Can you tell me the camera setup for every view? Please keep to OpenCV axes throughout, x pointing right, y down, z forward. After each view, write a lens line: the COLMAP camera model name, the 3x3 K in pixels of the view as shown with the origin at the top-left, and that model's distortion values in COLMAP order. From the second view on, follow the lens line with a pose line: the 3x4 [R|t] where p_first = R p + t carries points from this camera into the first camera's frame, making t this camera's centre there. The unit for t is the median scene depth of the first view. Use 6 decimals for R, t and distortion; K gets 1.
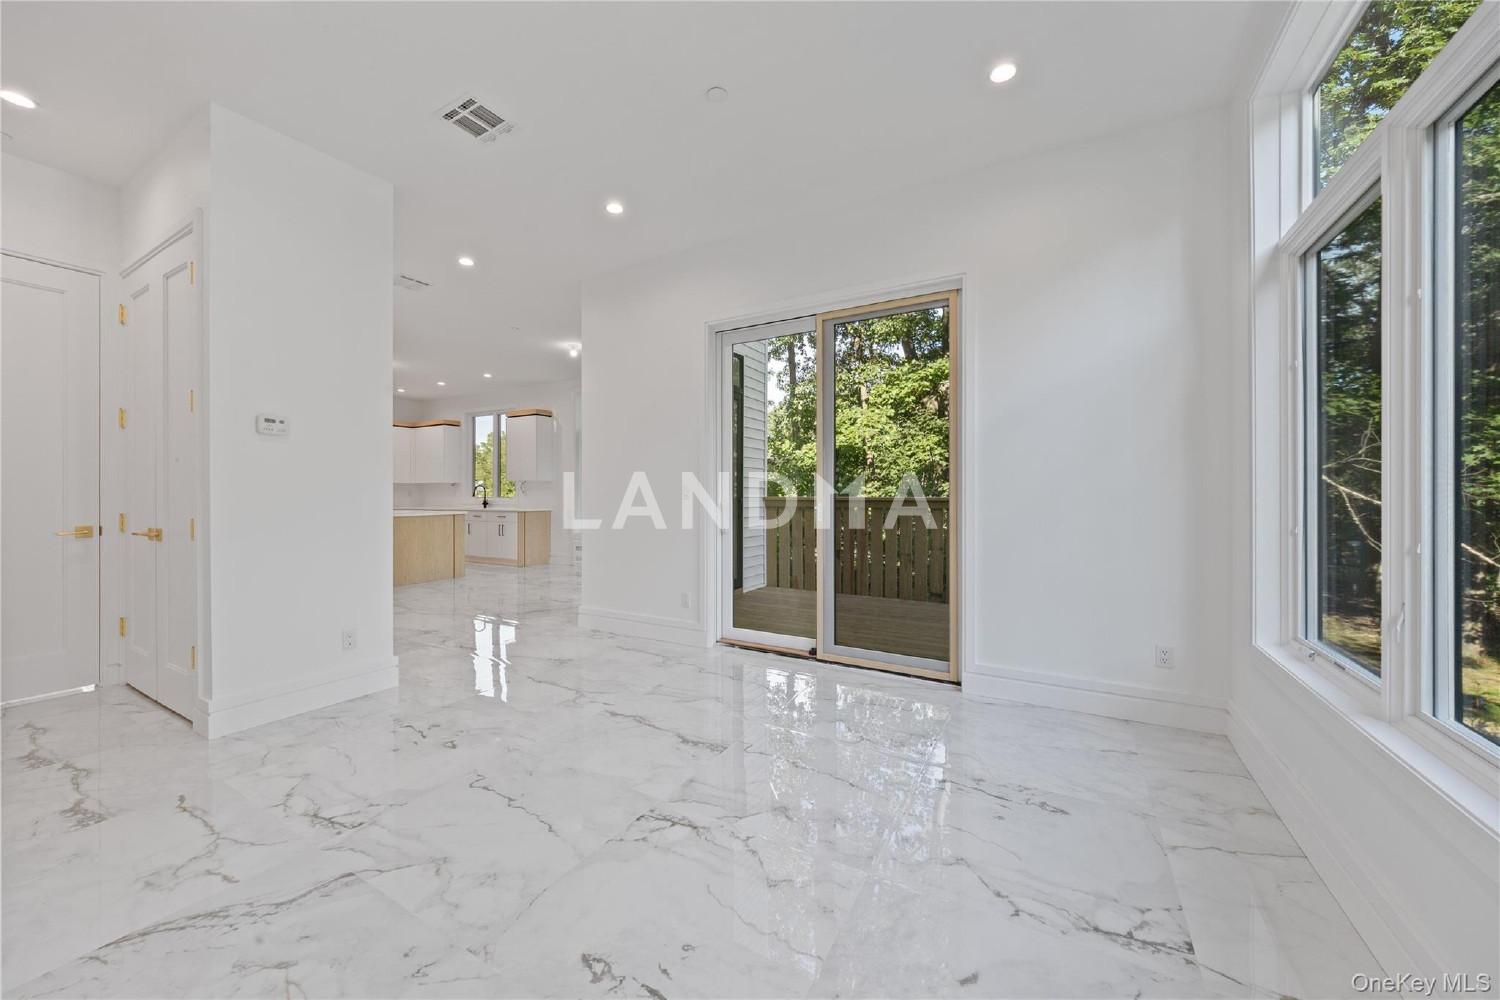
lens RADIAL K [[563.1, 0, 728.8], [0, 563.1, 493.7], [0, 0, 1]] dist [-0.000840, -0.000031]
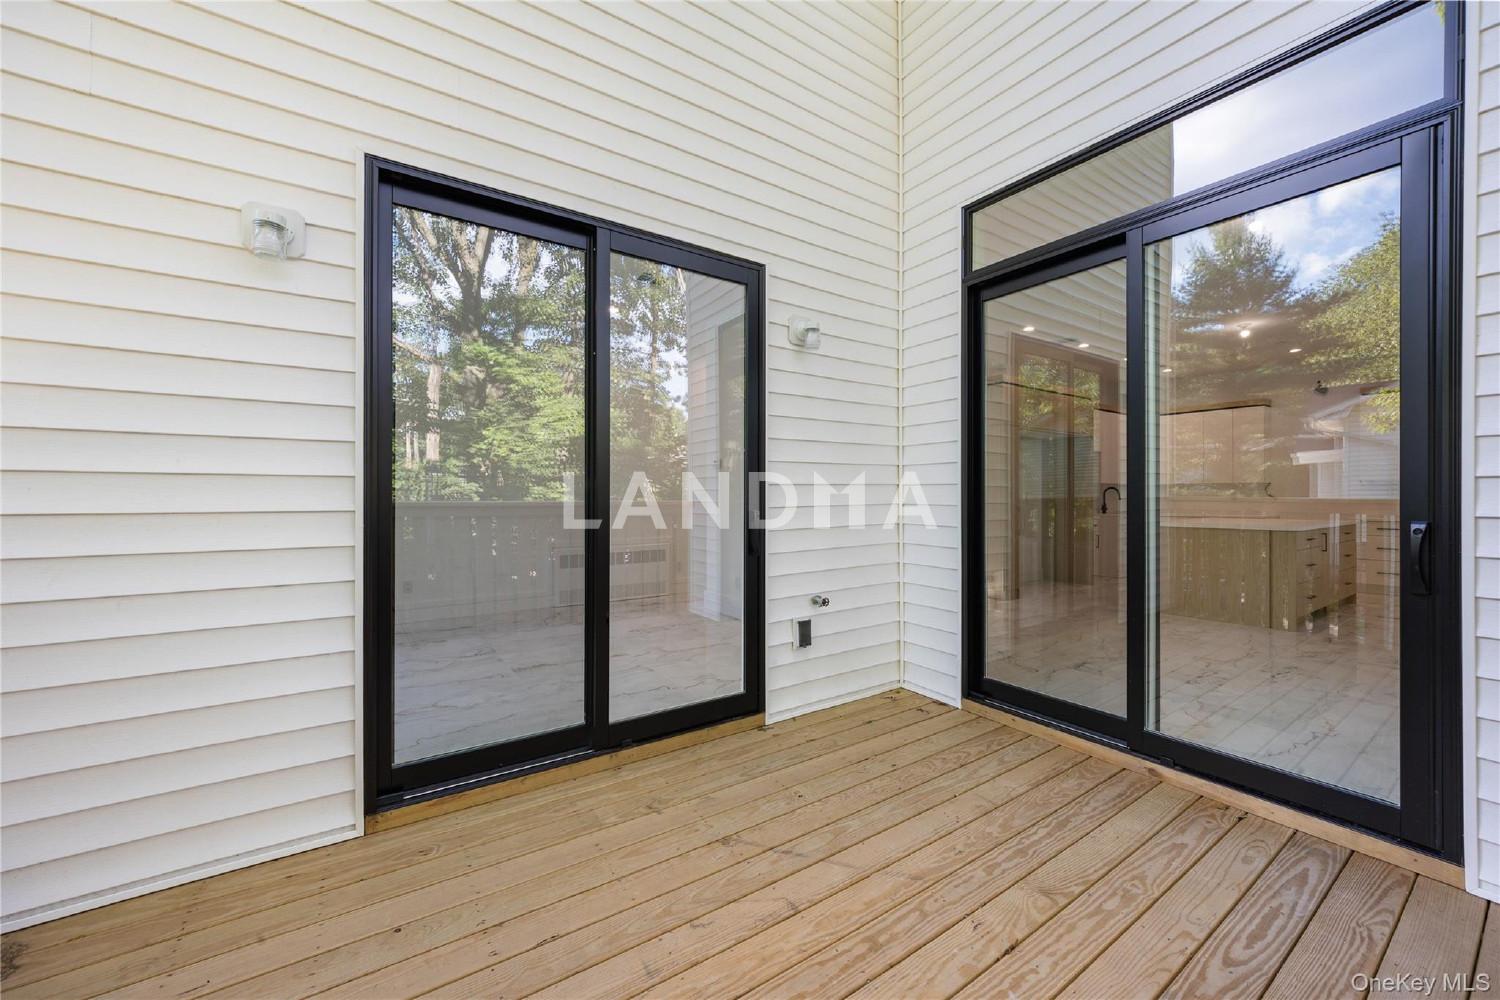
lens RADIAL K [[563.1, 0, 728.8], [0, 563.1, 493.7], [0, 0, 1]] dist [-0.000840, -0.000031]
pose [[-0.427429, -0.000797, -0.904049, 0.824388], [-0.004184, 0.999991, 0.001097, -0.012733], [0.904039, 0.004251, -0.427428, 1.617396]]
